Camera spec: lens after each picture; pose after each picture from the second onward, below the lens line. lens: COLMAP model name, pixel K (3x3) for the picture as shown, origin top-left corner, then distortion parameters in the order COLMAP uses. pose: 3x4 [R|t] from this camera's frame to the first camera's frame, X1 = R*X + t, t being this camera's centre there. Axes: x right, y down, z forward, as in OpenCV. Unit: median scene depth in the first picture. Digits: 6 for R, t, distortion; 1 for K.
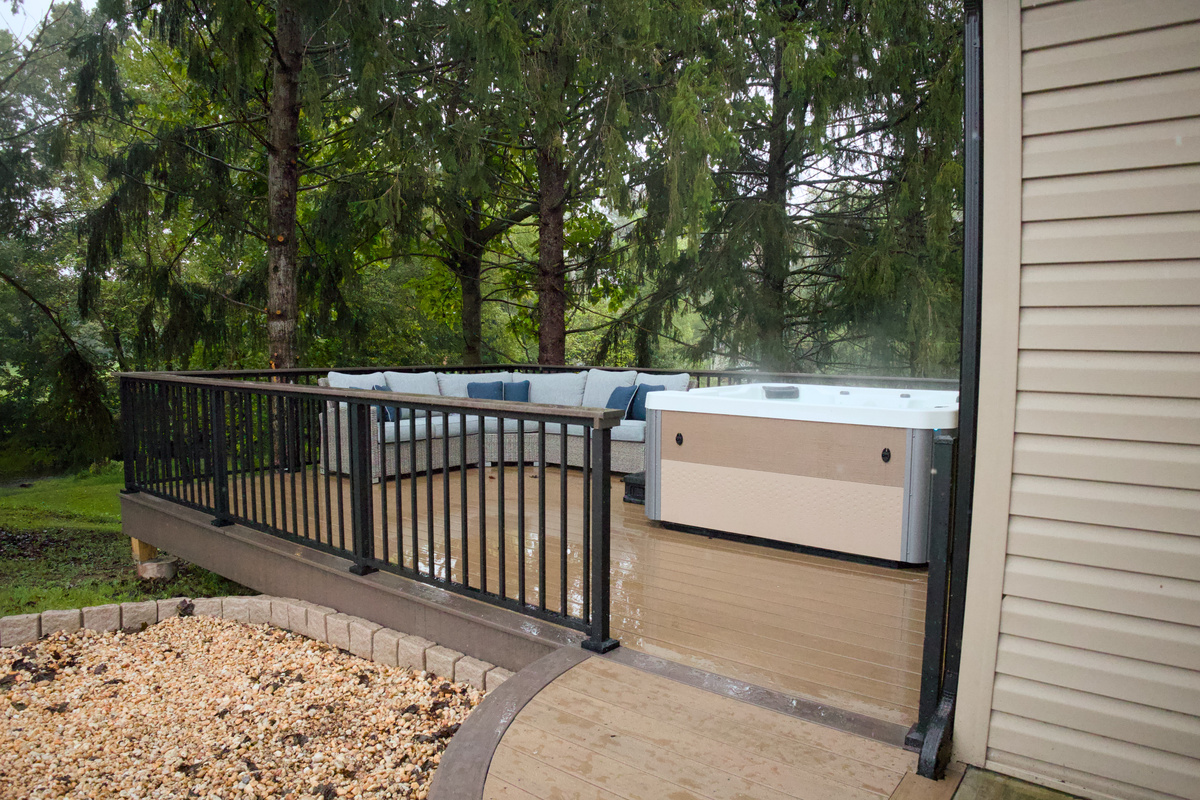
lens RADIAL K [[763.3, 0, 600.0], [0, 763.3, 400.0], [0, 0, 1]] dist [-0.066652, 0.001149]
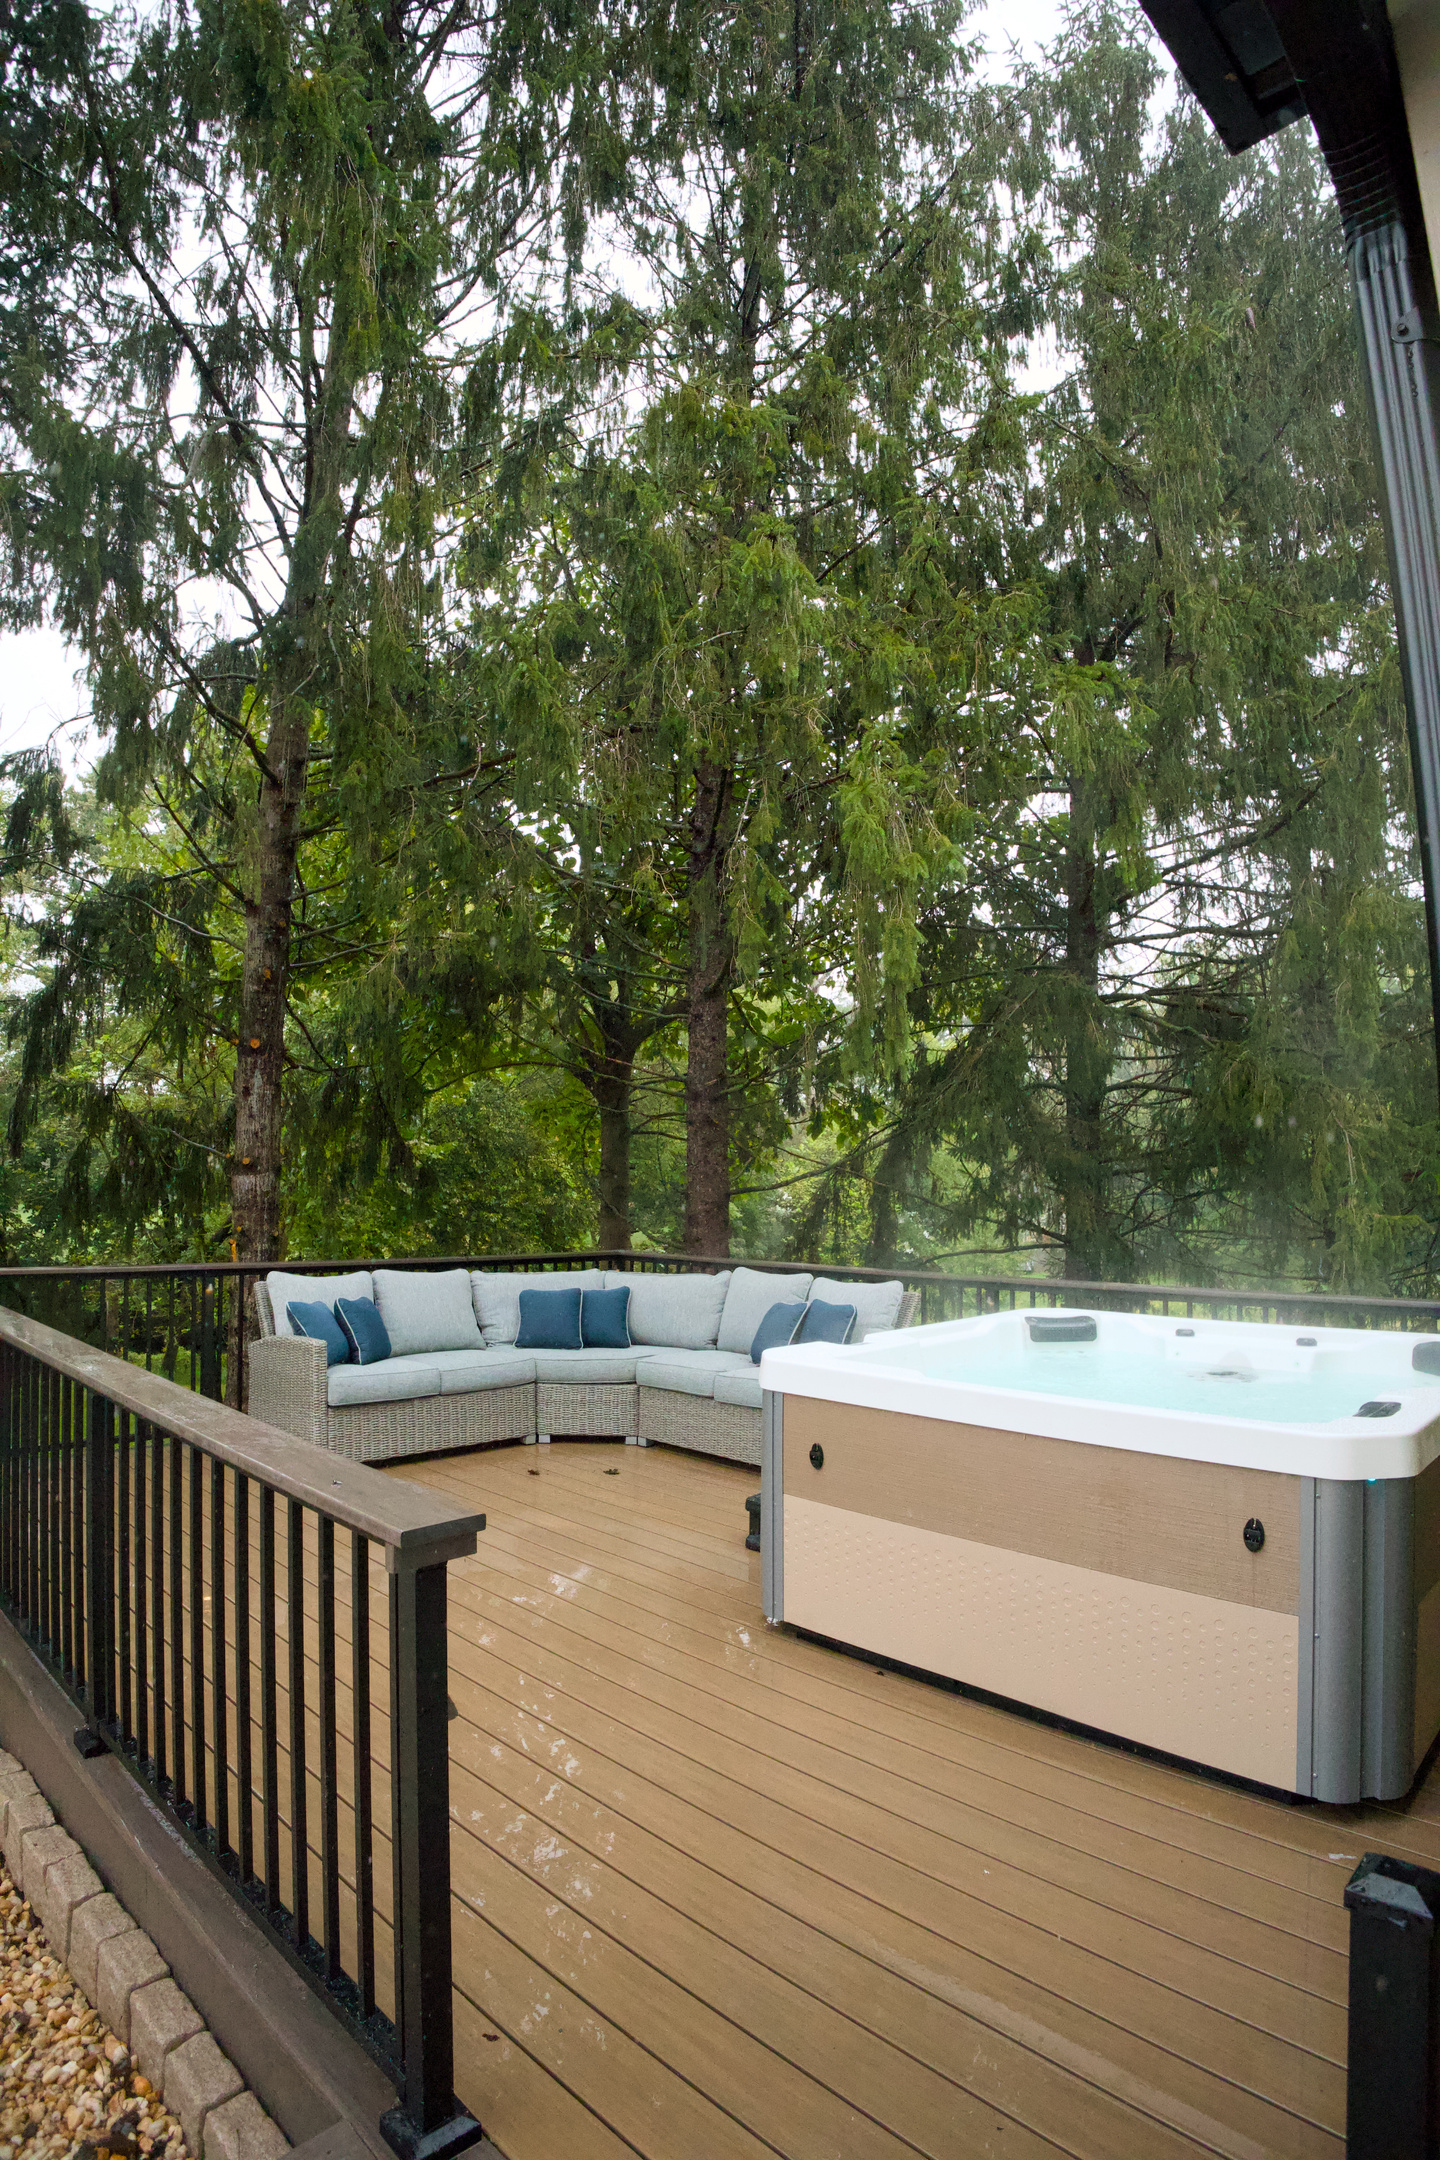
lens RADIAL K [[1159.5, 0, 720.0], [0, 1159.5, 1080.0], [0, 0, 1]] dist [-0.087607, 0.001019]
pose [[0.994523, -0.011311, -0.103903, 0.053035], [-0.006450, 0.985589, -0.169034, -0.025609], [0.104317, 0.168779, 0.980118, 0.110276]]
